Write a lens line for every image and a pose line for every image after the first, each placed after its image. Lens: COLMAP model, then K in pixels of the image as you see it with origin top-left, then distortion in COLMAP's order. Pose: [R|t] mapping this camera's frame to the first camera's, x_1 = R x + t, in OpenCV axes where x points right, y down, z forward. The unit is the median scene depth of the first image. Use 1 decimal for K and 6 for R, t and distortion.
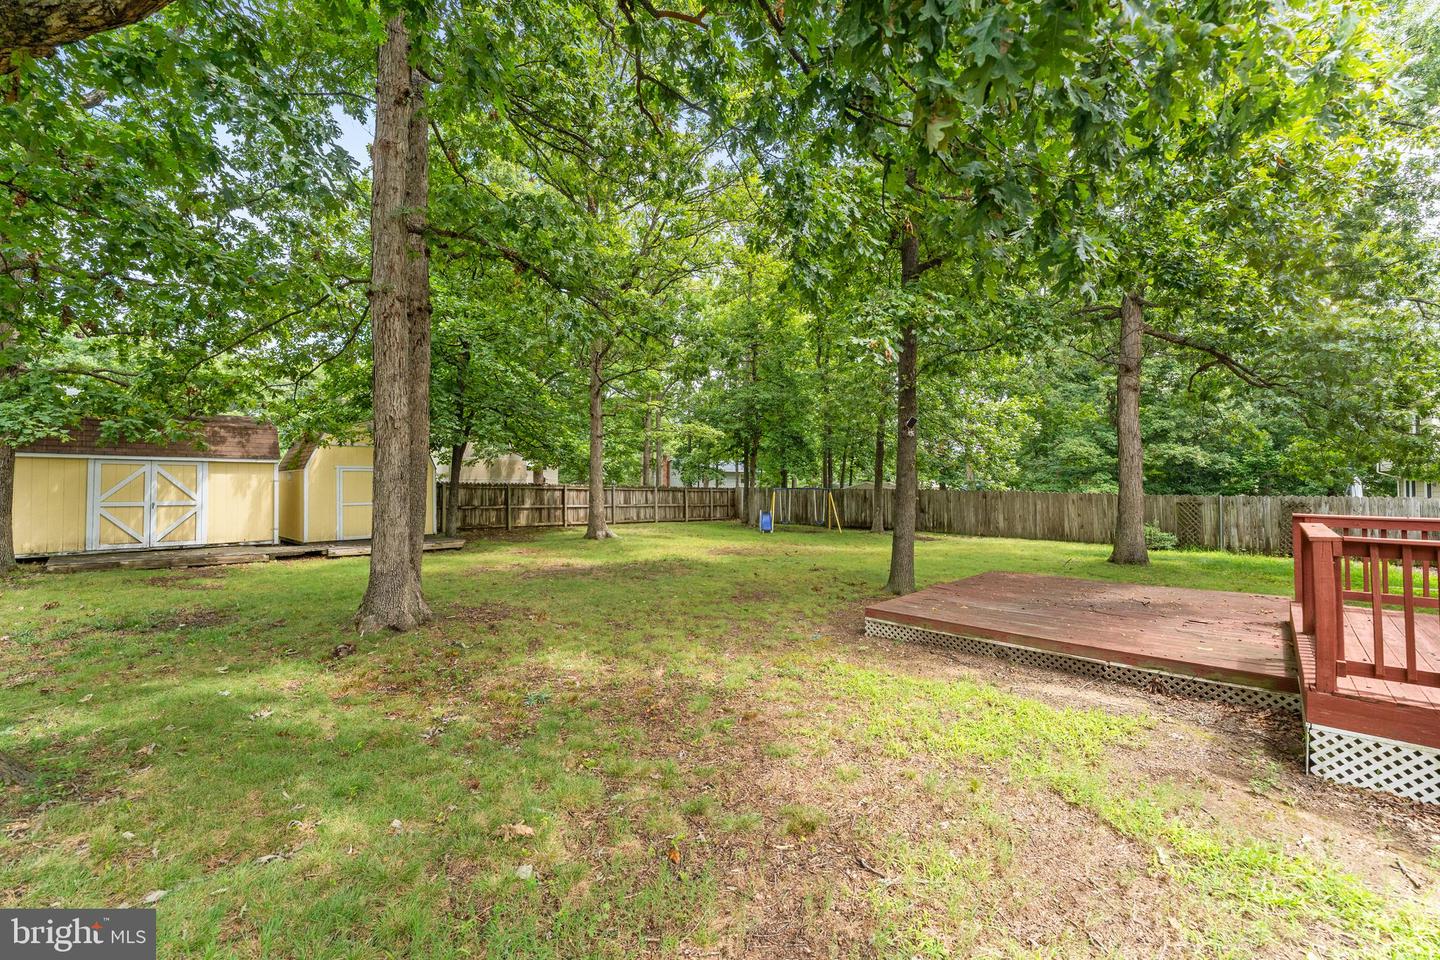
lens RADIAL K [[586.8, 0, 720.0], [0, 586.8, 480.0], [0, 0, 1]] dist [-0.002174, -0.000216]
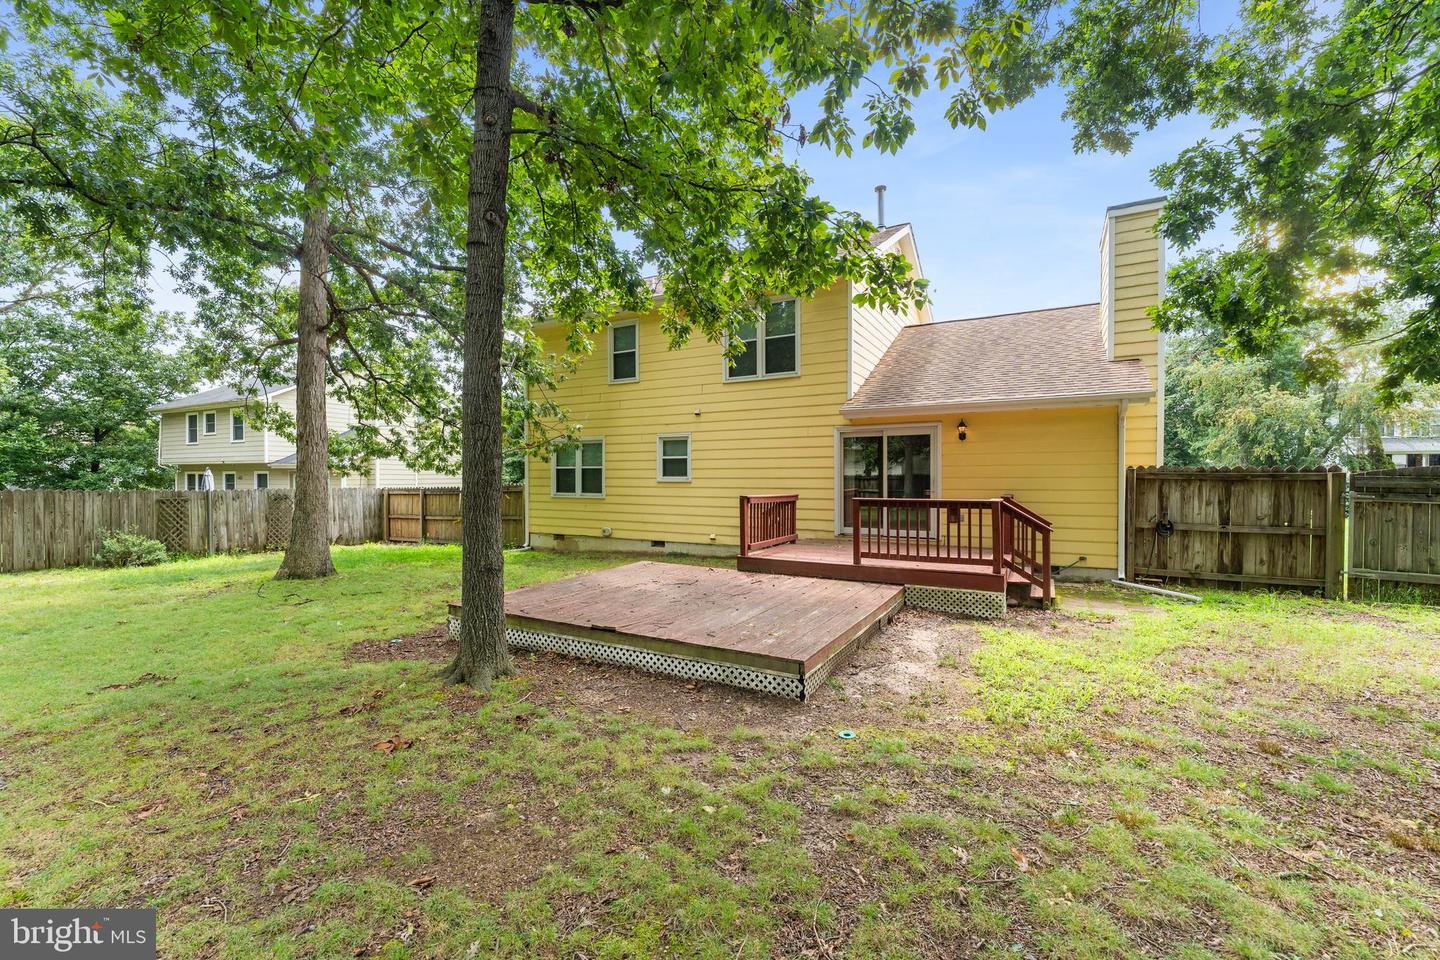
lens RADIAL K [[586.8, 0, 720.0], [0, 586.8, 480.0], [0, 0, 1]] dist [-0.002174, -0.000216]
pose [[-0.249646, -0.001480, 0.968336, -0.140348], [-0.008312, 0.999965, -0.000615, 0.007349], [-0.968301, -0.008202, -0.249650, 0.491503]]
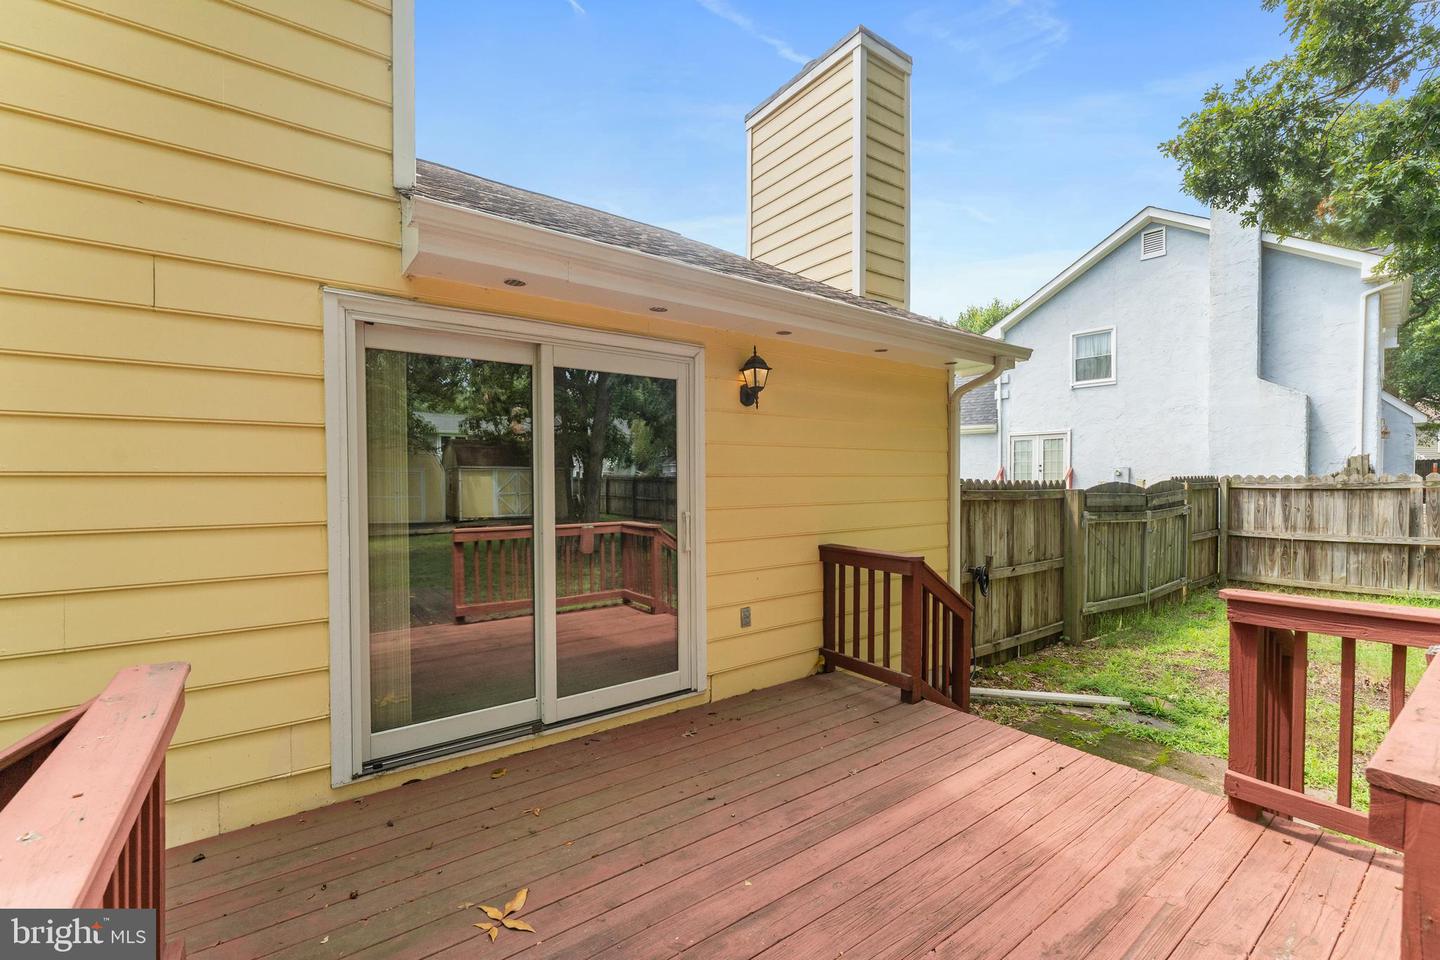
lens RADIAL K [[616.3, 0, 719.7], [0, 616.3, 494.2], [0, 0, 1]] dist [-0.000072, 0.000323]
pose [[-0.985917, 0.002796, 0.167212, 0.325772], [0.004787, 0.999922, 0.011508, -0.004775], [-0.167167, 0.012147, -0.985854, 0.341982]]
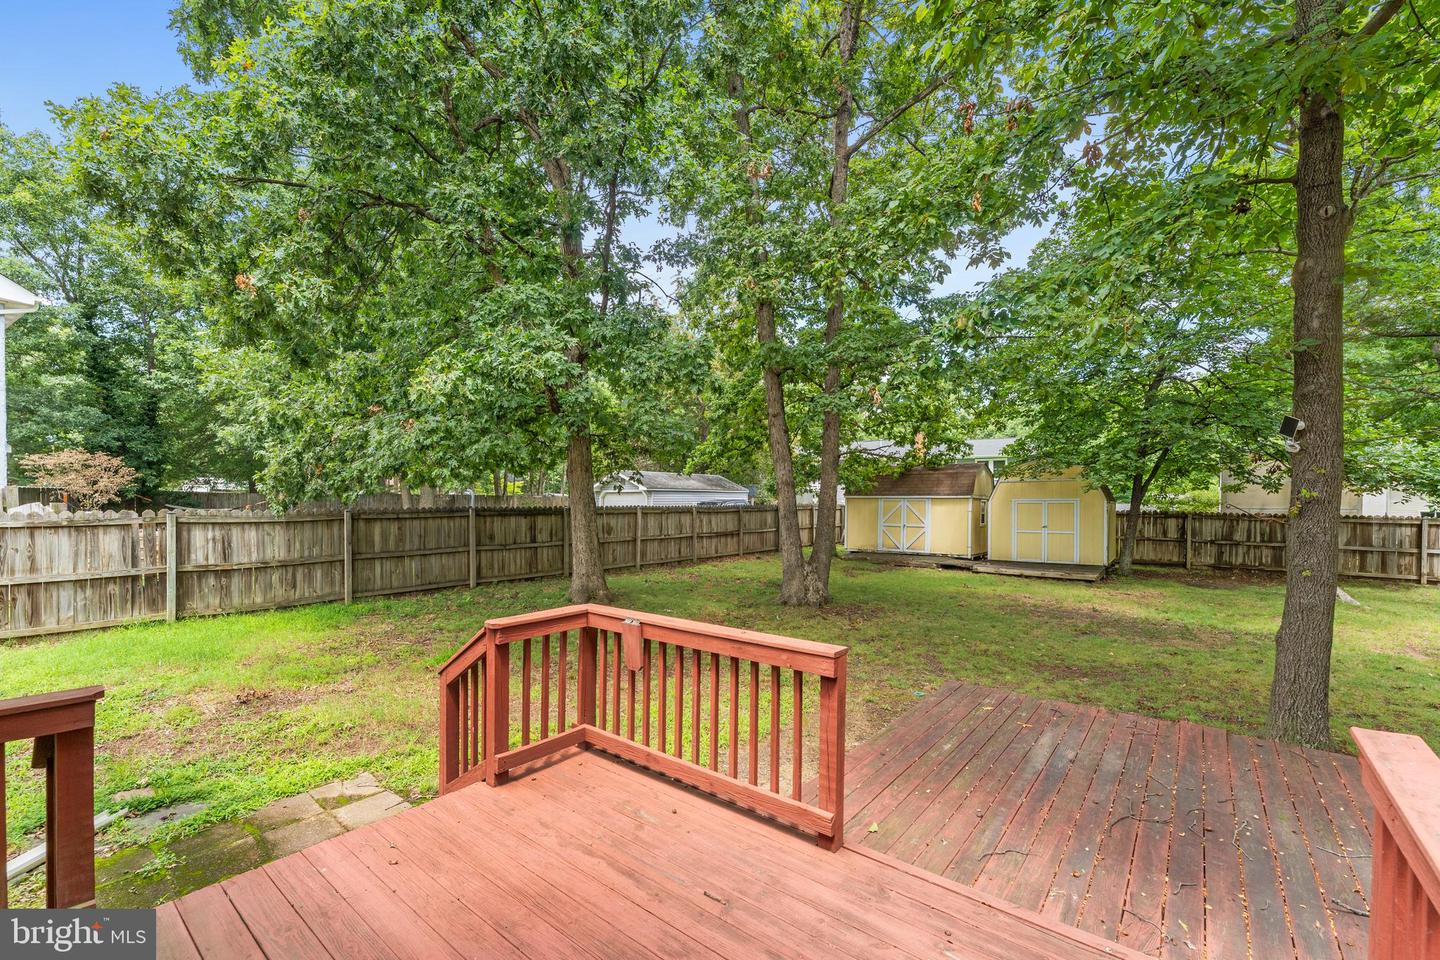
lens RADIAL K [[589.2, 0, 716.6], [0, 589.2, 493.3], [0, 0, 1]] dist [-0.000442, -0.000313]
pose [[0.087918, -0.016554, -0.995990, 0.422259], [0.005266, 0.999856, -0.016153, -0.016596], [0.996114, -0.003825, 0.087992, 0.237018]]
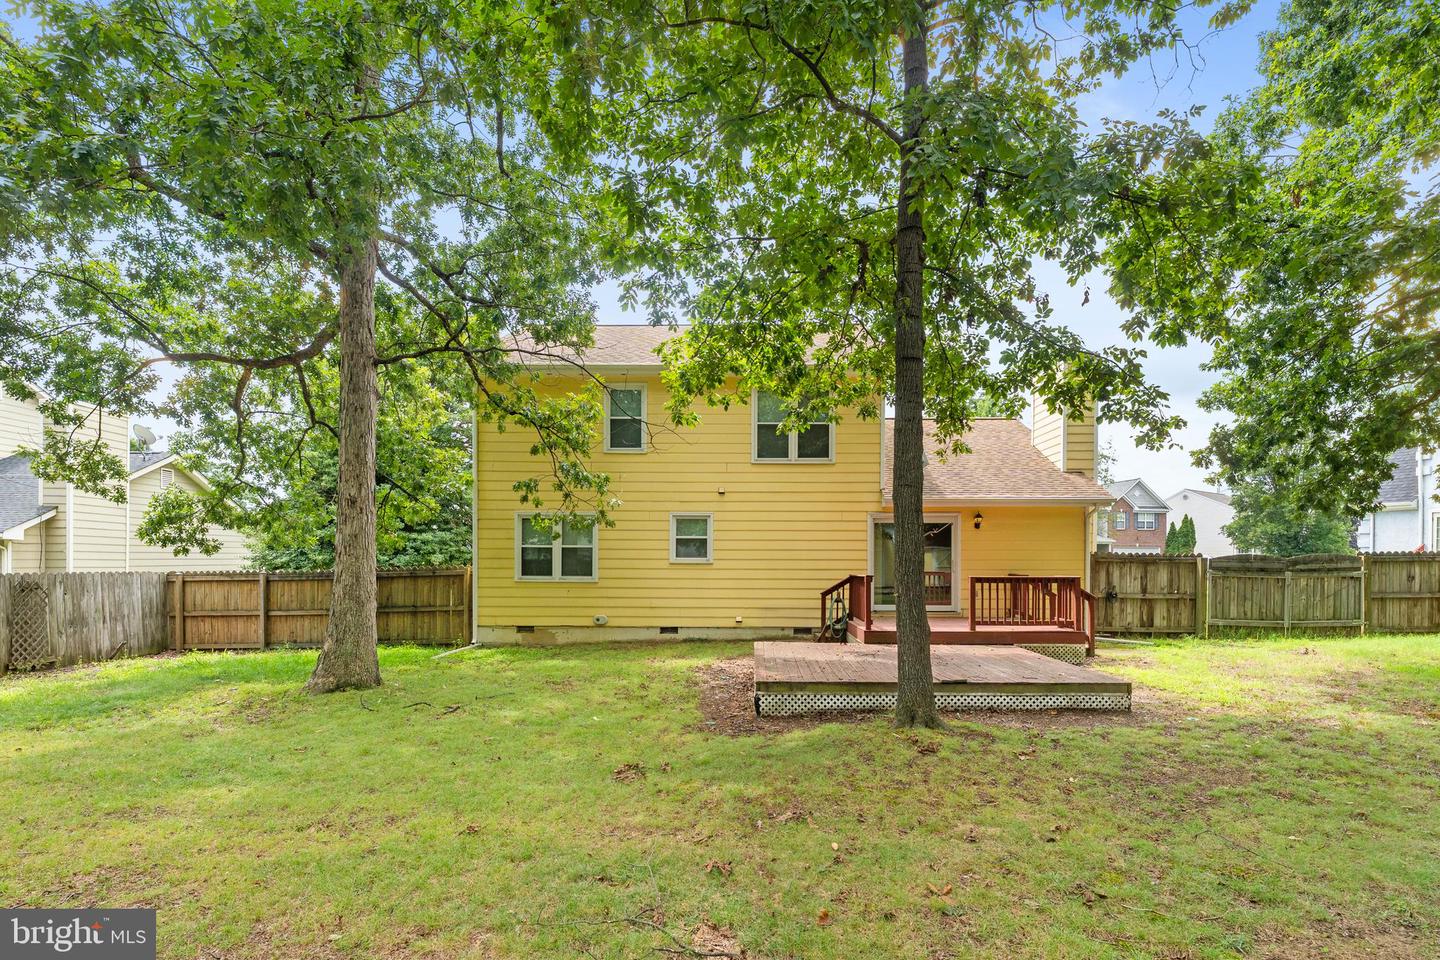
lens RADIAL K [[706.0, 0, 740.1], [0, 706.0, 557.5], [0, 0, 1]] dist [0.000162, -0.000241]
pose [[-0.683378, 0.003249, 0.730057, -0.061684], [-0.009319, 0.999870, -0.013174, 0.013429], [-0.730005, -0.015806, -0.683259, 0.889348]]
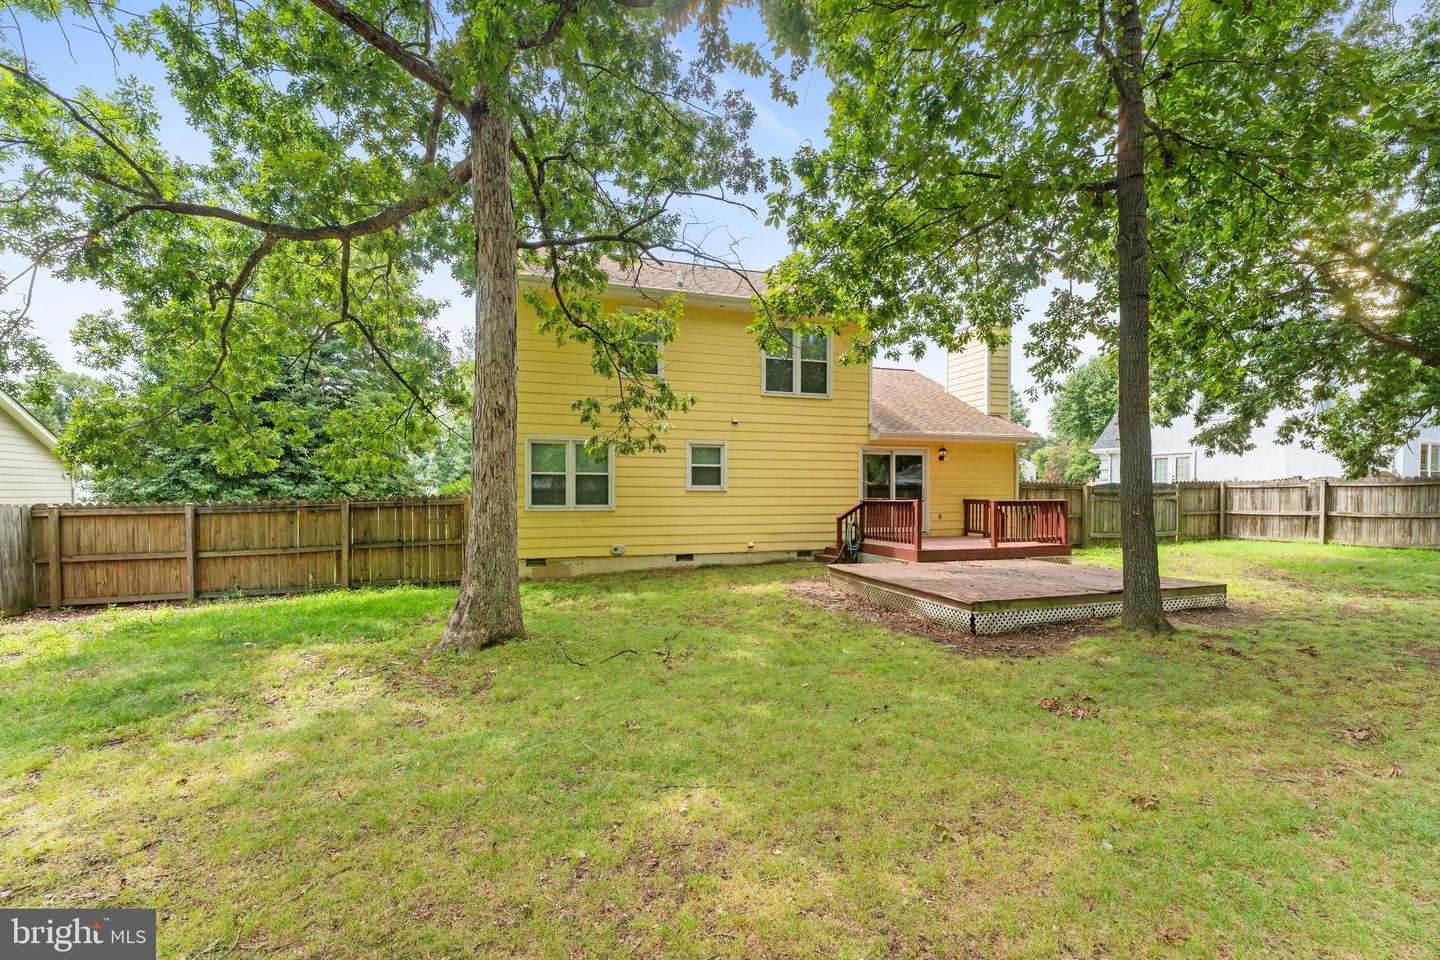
lens RADIAL K [[616.3, 0, 719.7], [0, 616.3, 494.2], [0, 0, 1]] dist [-0.000072, 0.000323]
pose [[-0.881426, 0.002870, 0.472313, 0.221553], [-0.002003, 0.999950, -0.009813, 0.020929], [-0.472318, -0.009595, -0.881376, 1.006636]]
